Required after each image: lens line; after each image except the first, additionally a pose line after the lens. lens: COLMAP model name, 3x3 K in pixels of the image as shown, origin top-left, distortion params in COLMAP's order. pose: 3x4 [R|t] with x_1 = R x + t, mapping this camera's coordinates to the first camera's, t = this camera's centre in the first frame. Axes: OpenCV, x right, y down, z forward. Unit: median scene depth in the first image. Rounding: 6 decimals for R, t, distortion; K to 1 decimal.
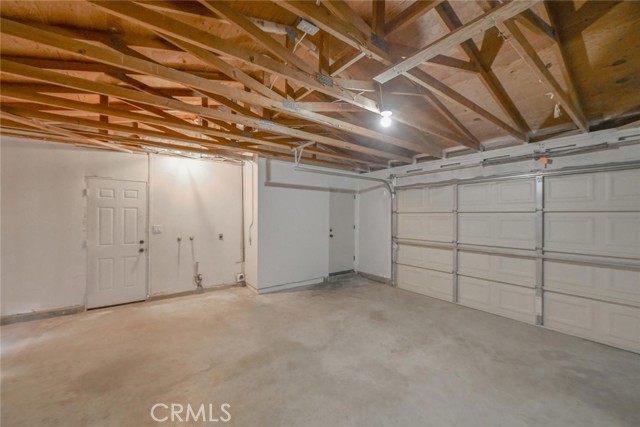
lens RADIAL K [[253.9, 0, 320.4], [0, 253.9, 215.5], [0, 0, 1]] dist [-0.009893, -0.000586]
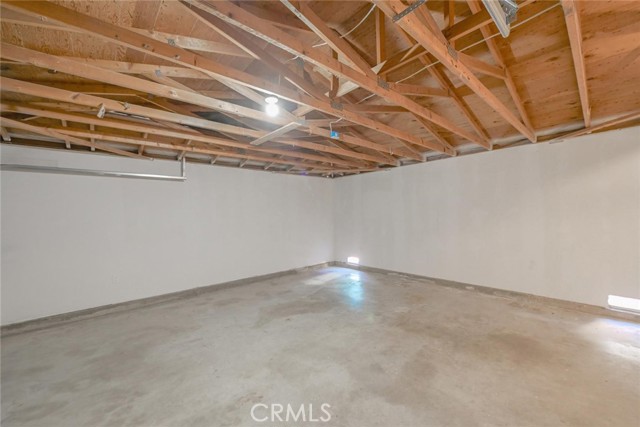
lens RADIAL K [[253.9, 0, 319.8], [0, 253.9, 214.0], [0, 0, 1]] dist [-0.009893, -0.000586]
pose [[-0.996189, 0.018557, -0.085228, 0.184704], [0.019225, 0.999791, -0.007018, 0.003567], [0.085080, -0.008629, -0.996337, 1.998596]]
